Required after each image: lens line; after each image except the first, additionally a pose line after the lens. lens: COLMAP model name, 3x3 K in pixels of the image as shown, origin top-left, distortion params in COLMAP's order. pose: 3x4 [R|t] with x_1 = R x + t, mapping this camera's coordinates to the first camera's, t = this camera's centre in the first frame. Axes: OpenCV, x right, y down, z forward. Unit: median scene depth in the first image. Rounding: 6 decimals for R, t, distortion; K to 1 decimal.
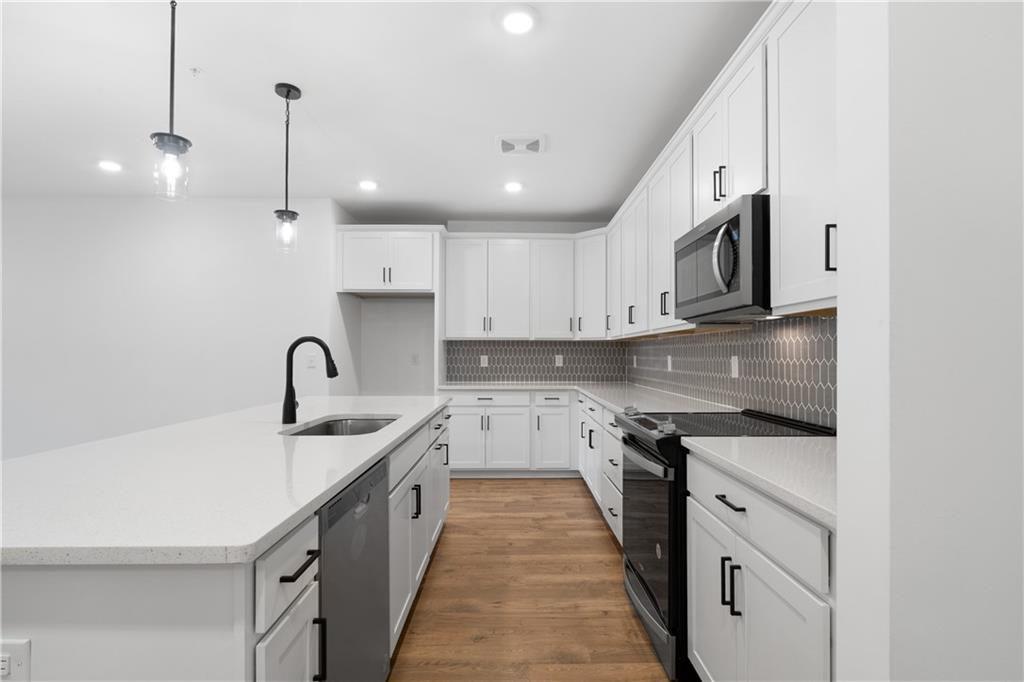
lens RADIAL K [[493.4, 0, 513.2], [0, 493.4, 350.3], [0, 0, 1]] dist [-0.002048, -0.000385]
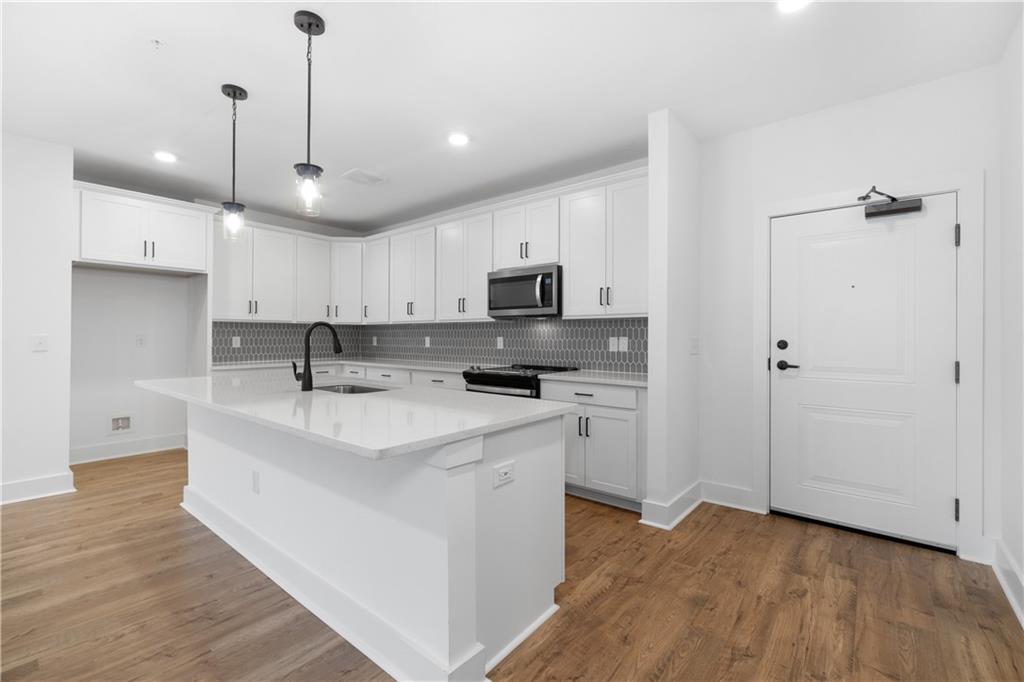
lens RADIAL K [[445.7, 0, 508.7], [0, 445.7, 337.1], [0, 0, 1]] dist [0.000597, 0.000096]
pose [[0.647005, -0.000637, 0.762486, -0.459098], [-0.008230, 0.999936, 0.007819, -0.000570], [-0.762442, -0.011334, 0.646958, -0.054608]]
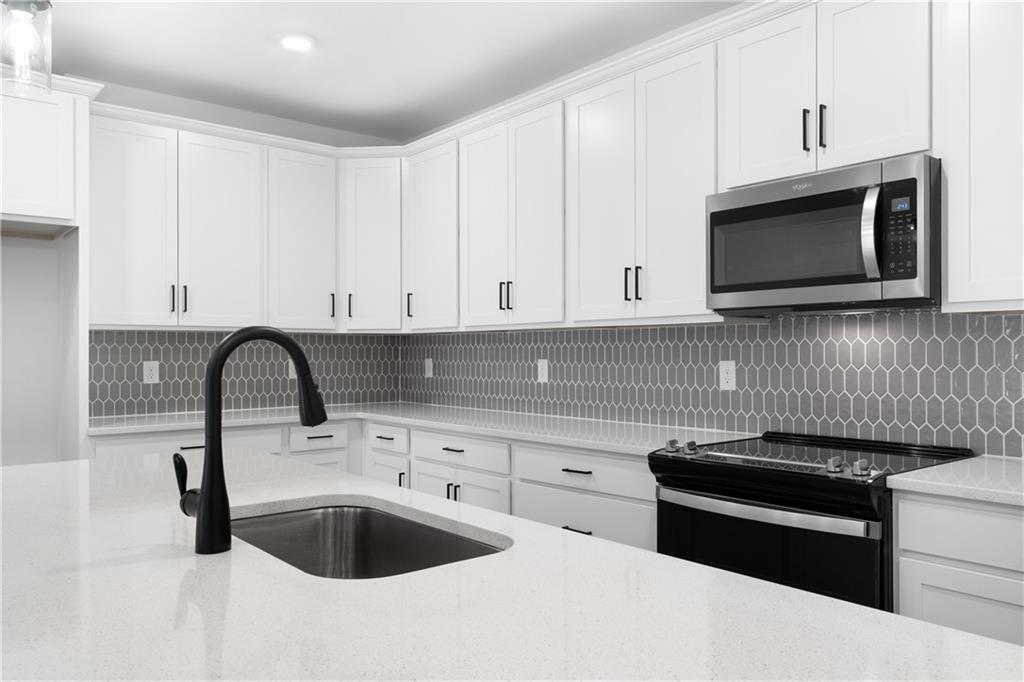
lens RADIAL K [[770.9, 0, 515.8], [0, 770.9, 353.7], [0, 0, 1]] dist [0.009110, 0.002792]
pose [[0.774933, -0.005311, 0.632021, -0.303703], [-0.001326, 0.999949, 0.010028, -0.006052], [-0.632042, -0.008609, 0.774886, 0.178464]]
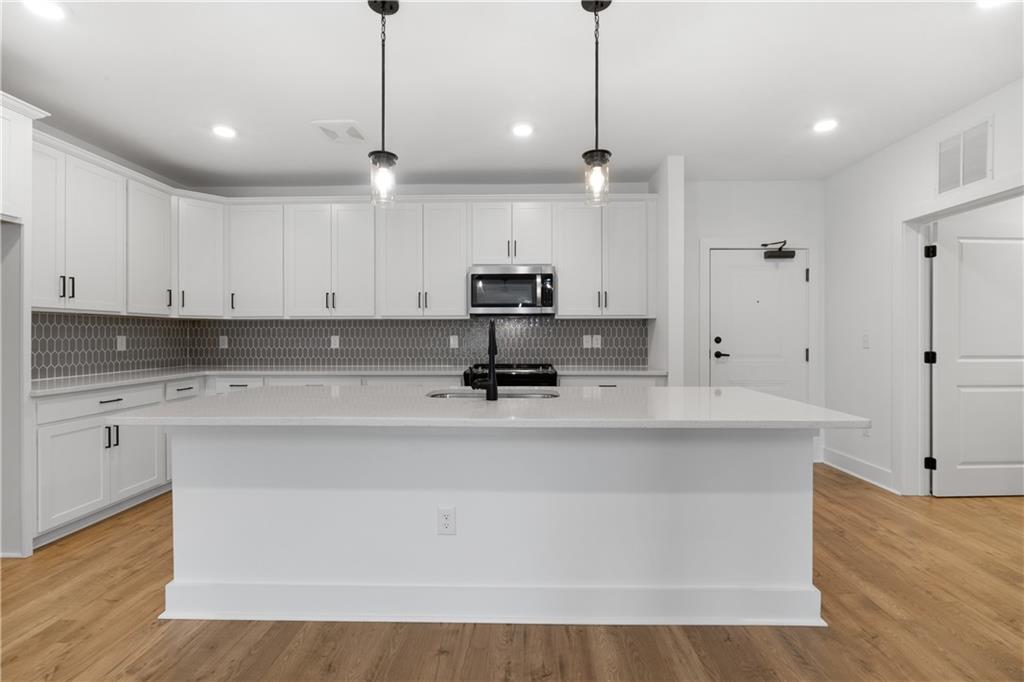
lens RADIAL K [[469.4, 0, 512.0], [0, 469.4, 341.0], [0, 0, 1]] dist [0.000020, 0.000285]
pose [[0.035051, -0.015300, 0.999268, -0.679642], [-0.007608, 0.999850, 0.015576, 0.002094], [-0.999357, -0.008149, 0.034929, 0.430488]]
